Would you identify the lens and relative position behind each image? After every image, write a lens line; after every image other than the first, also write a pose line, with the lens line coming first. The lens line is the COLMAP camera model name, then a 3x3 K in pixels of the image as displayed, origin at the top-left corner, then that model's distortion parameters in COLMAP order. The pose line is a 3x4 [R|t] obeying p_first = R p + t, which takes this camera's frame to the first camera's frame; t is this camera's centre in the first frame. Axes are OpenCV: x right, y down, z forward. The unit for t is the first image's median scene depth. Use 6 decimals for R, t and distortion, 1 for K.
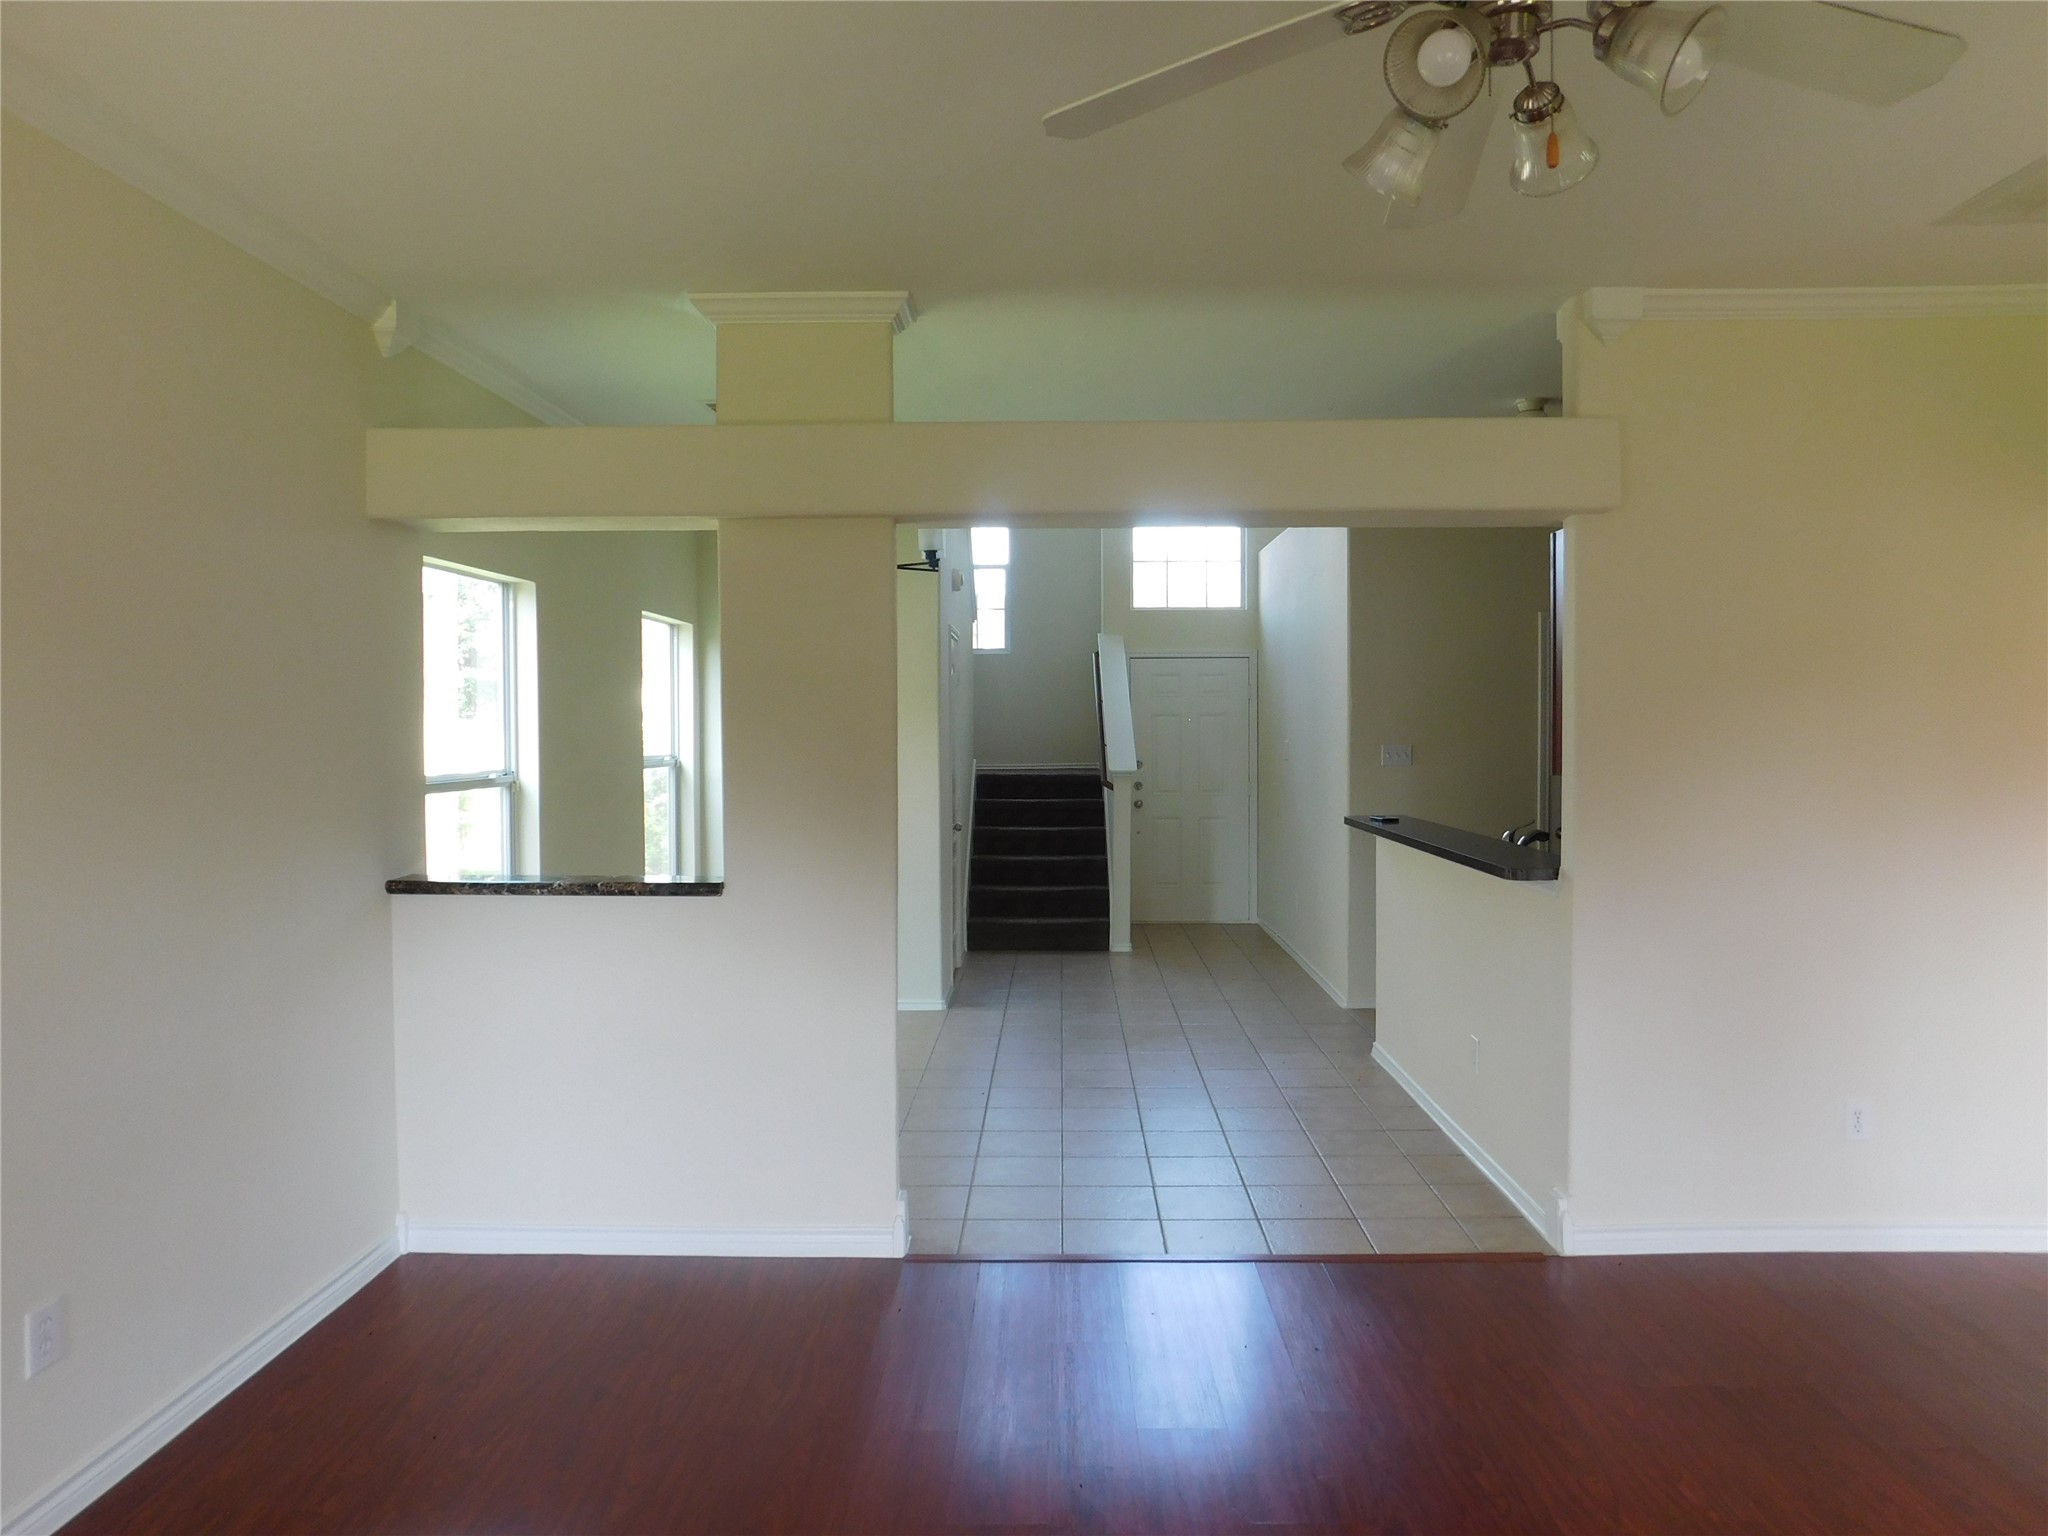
lens RADIAL K [[1383.9, 0, 1073.4], [0, 1383.9, 756.5], [0, 0, 1]] dist [-0.078003, 0.069620]
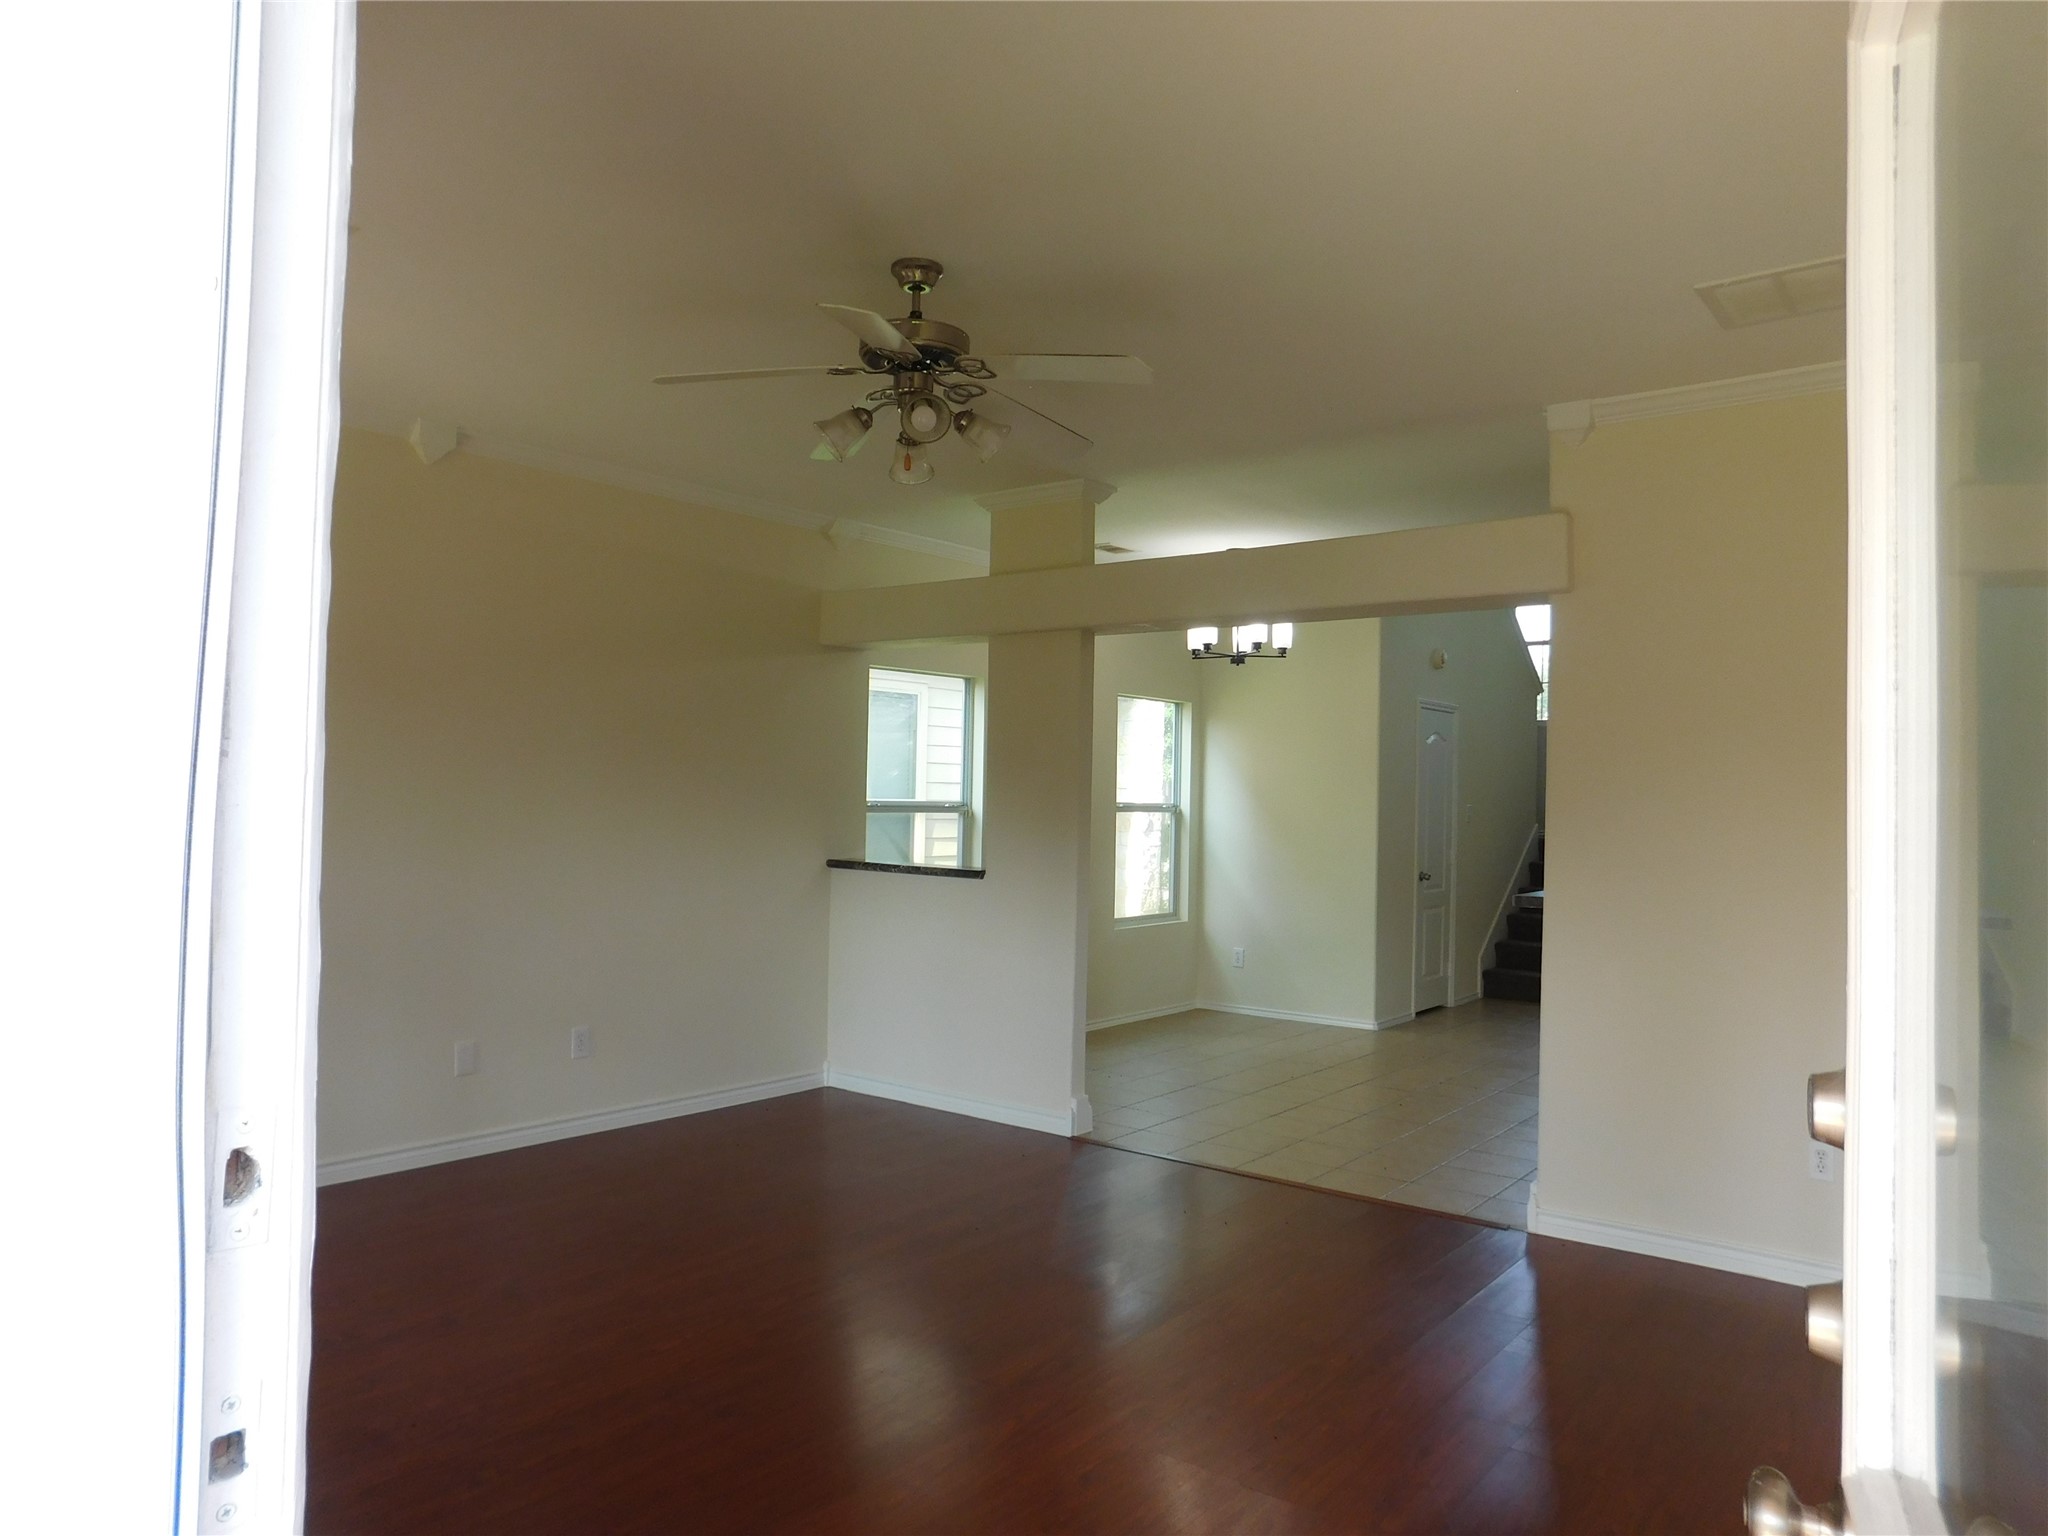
lens RADIAL K [[1353.4, 0, 1033.3], [0, 1353.4, 761.2], [0, 0, 1]] dist [-0.074978, 0.061229]
pose [[0.795669, 0.005345, -0.605708, 0.701744], [-0.035823, 0.998626, -0.038245, 0.025314], [0.604672, 0.052128, 0.794767, -0.174023]]
